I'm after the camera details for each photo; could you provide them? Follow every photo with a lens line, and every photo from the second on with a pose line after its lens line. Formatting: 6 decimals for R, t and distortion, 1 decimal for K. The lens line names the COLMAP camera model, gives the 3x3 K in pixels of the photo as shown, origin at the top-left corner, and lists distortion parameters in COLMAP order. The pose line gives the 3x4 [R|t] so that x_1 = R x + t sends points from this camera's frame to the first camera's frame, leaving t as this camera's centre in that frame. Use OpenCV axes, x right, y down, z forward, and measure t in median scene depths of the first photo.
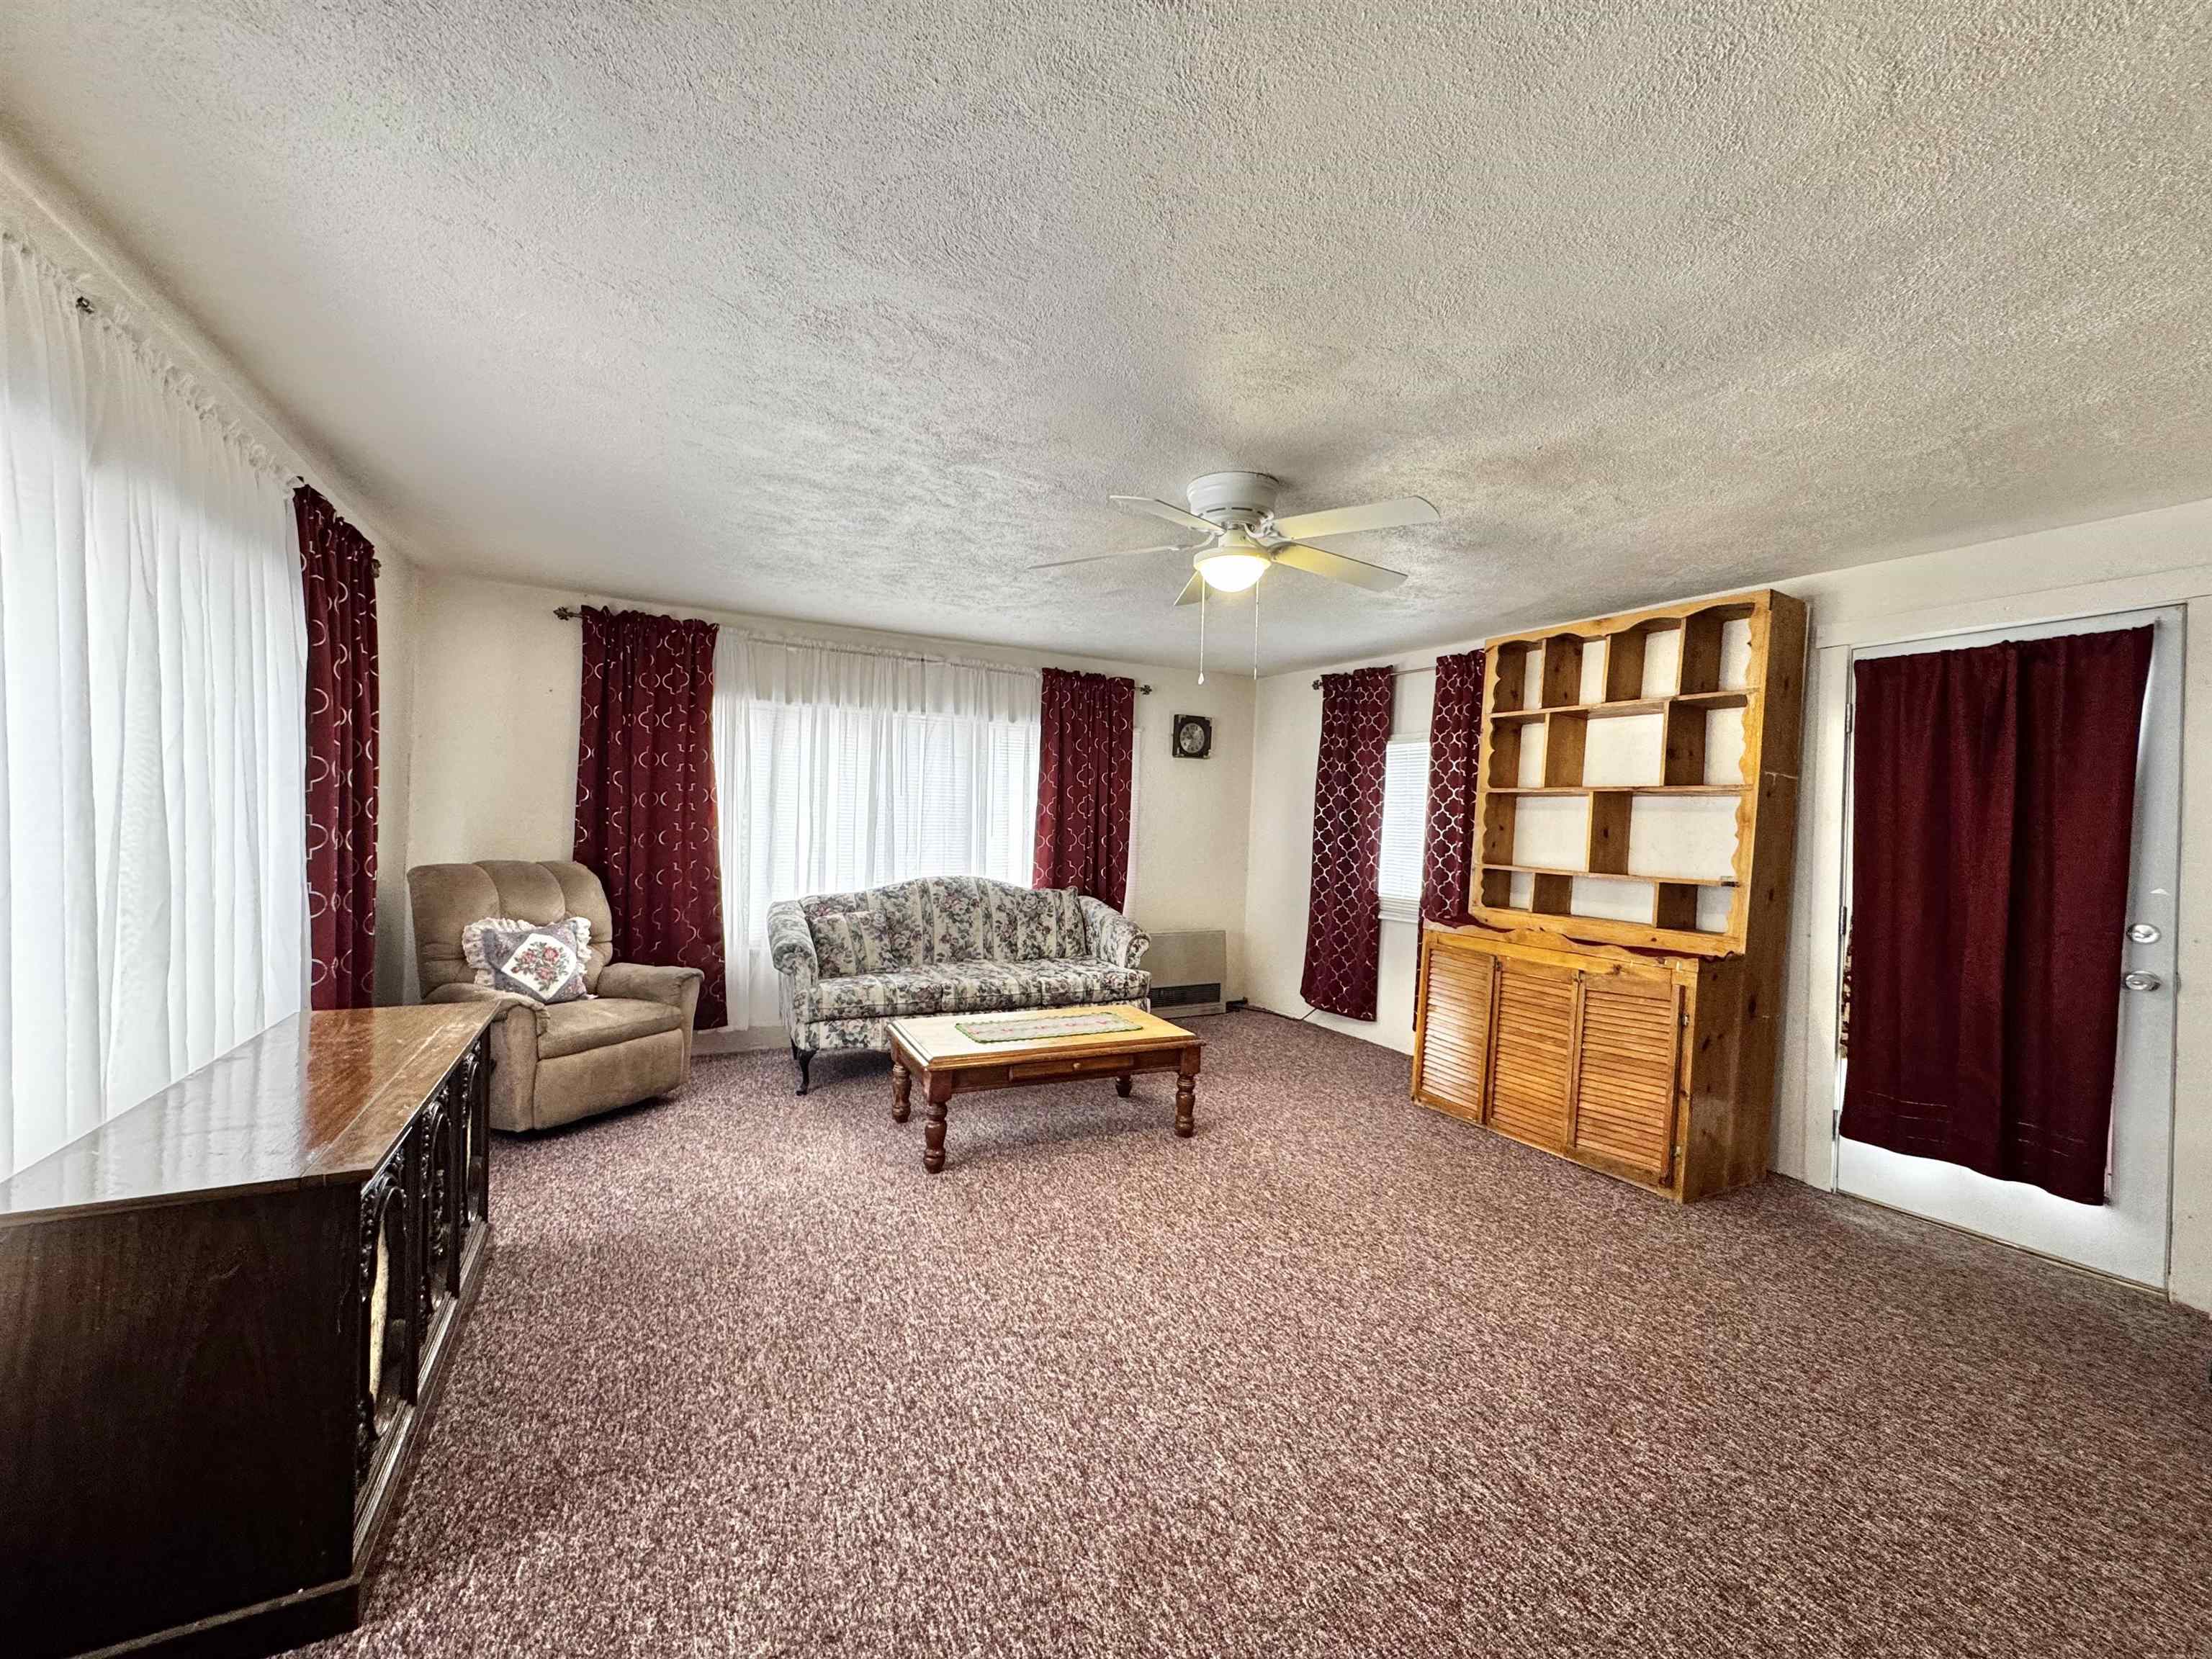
lens RADIAL K [[885.2, 0, 1108.5], [0, 885.2, 827.5], [0, 0, 1]] dist [-0.002646, -0.000689]
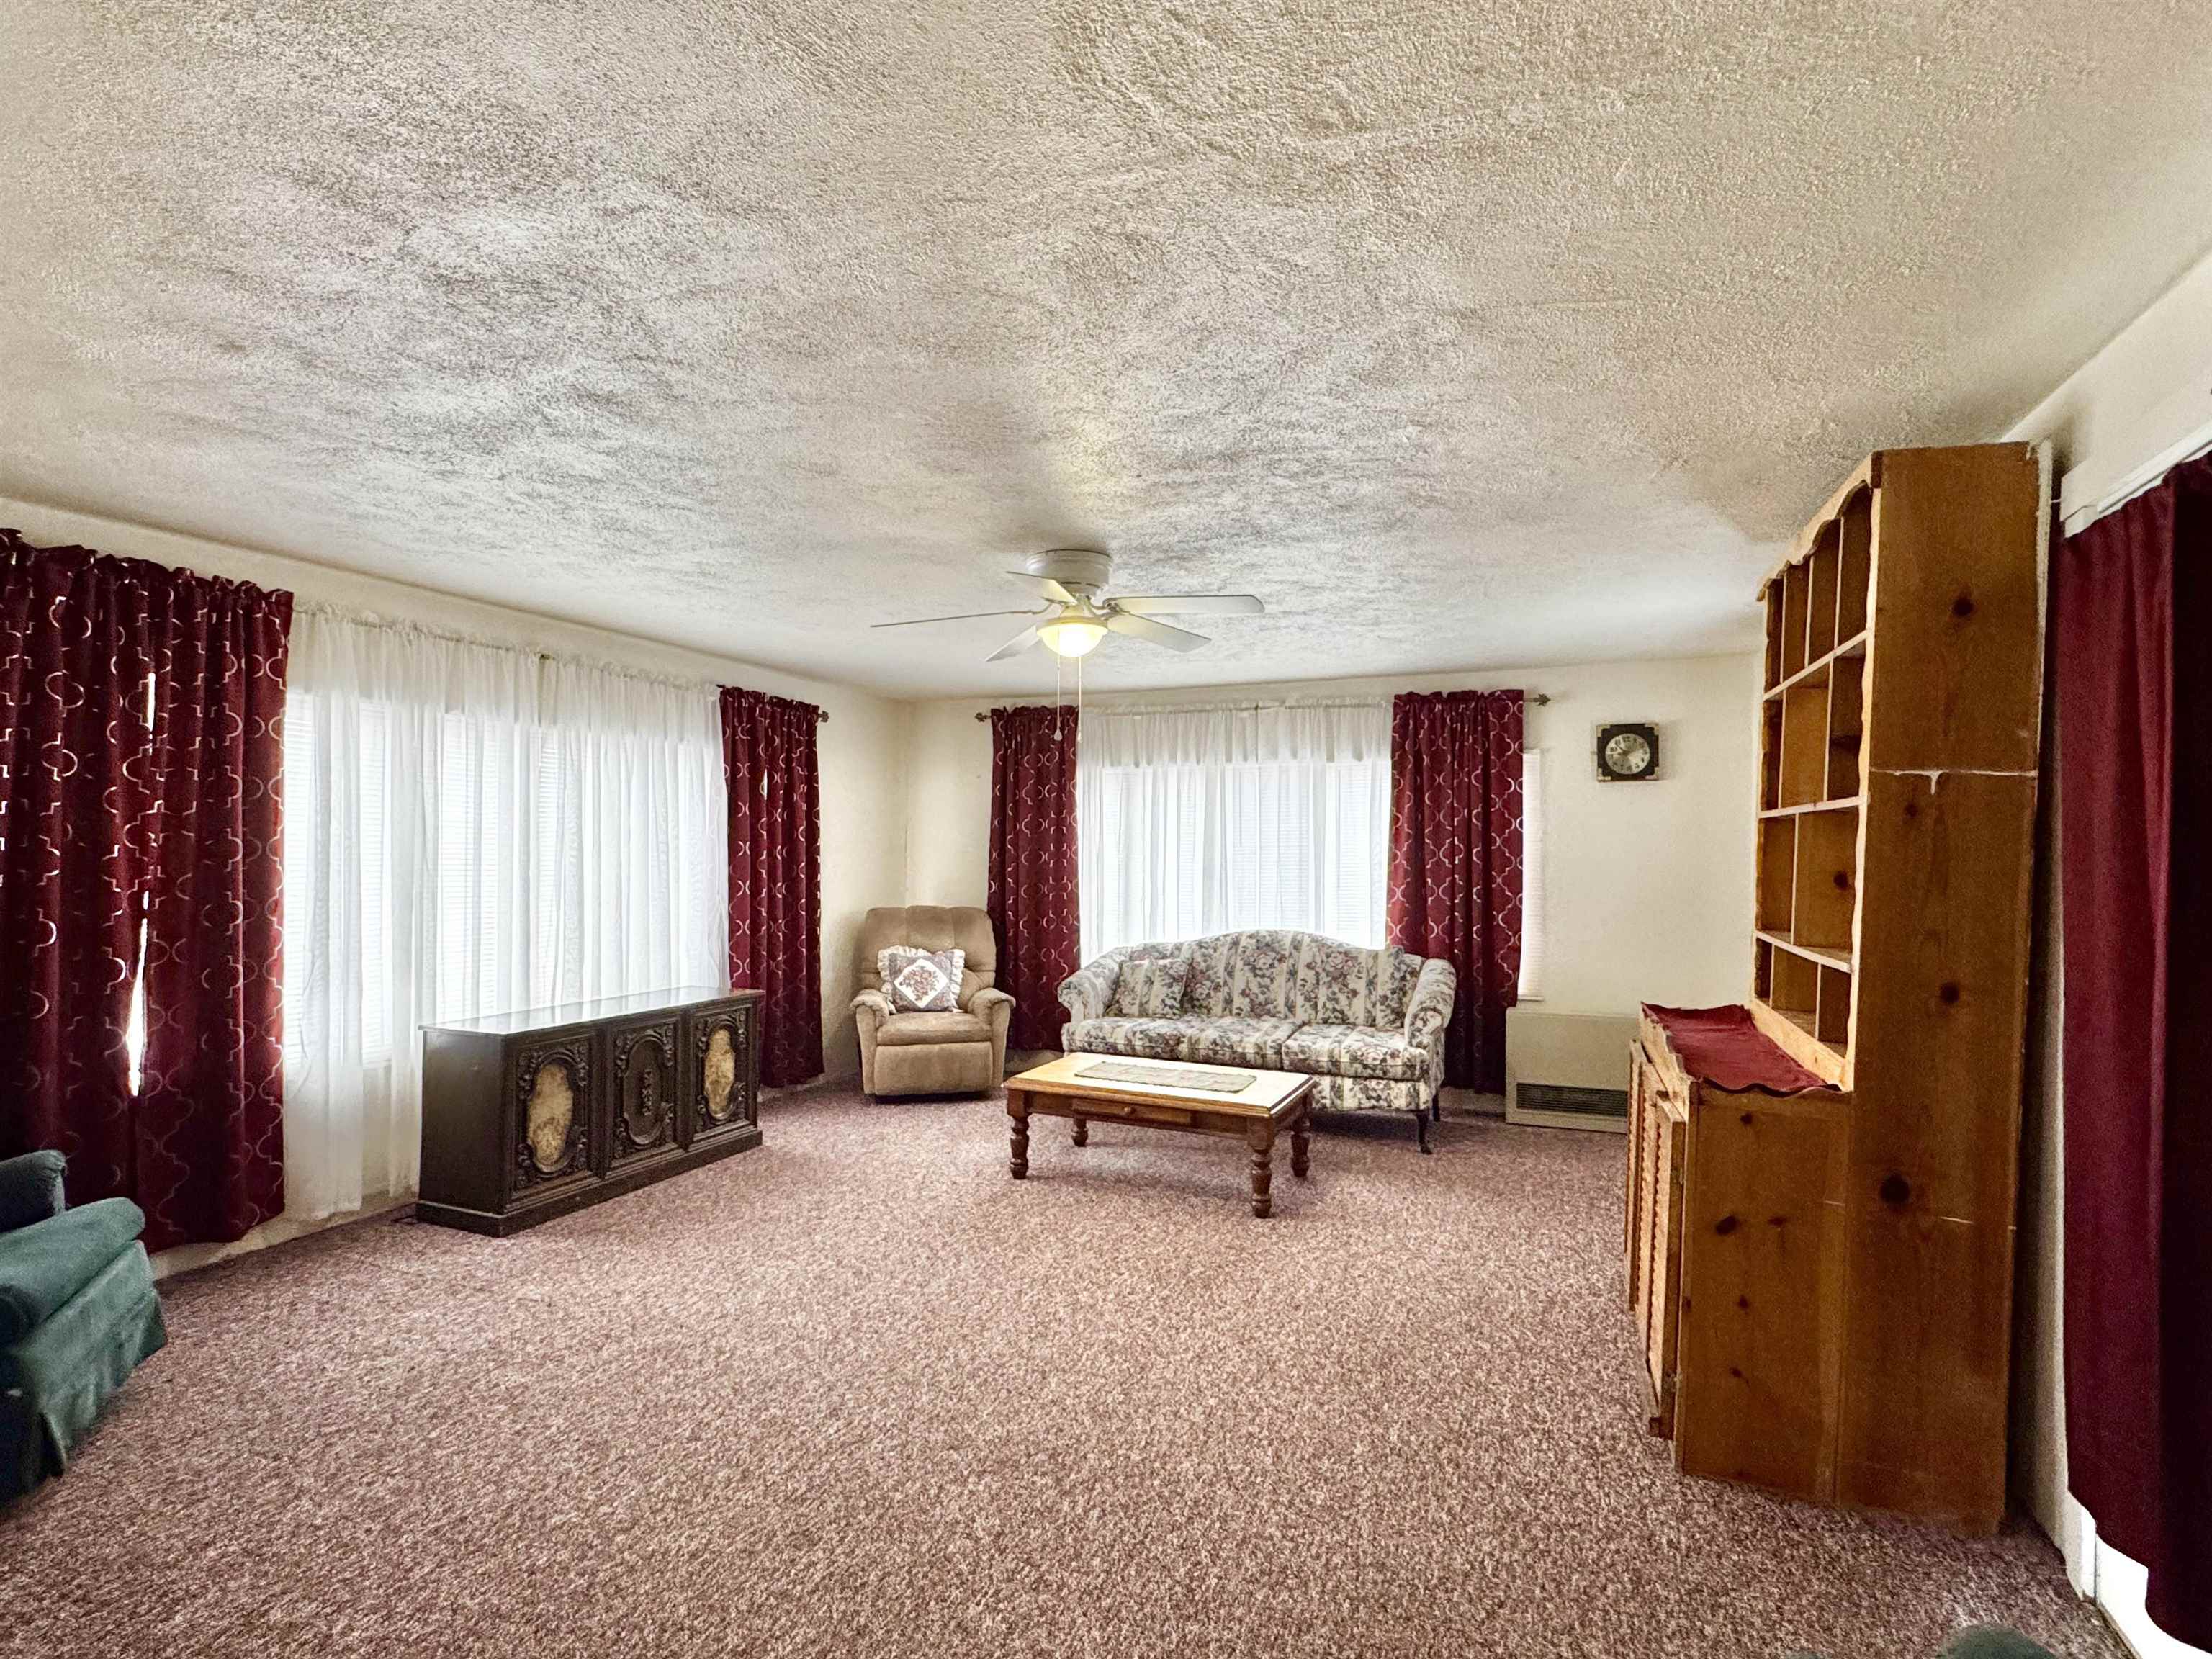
lens RADIAL K [[1089.7, 0, 1107.0], [0, 1089.7, 829.5], [0, 0, 1]] dist [-0.003822, -0.000393]
pose [[0.630411, -0.042130, -0.775117, 0.727719], [0.008587, 0.998844, -0.047306, 0.001443], [0.776214, 0.023166, 0.630044, 0.132299]]
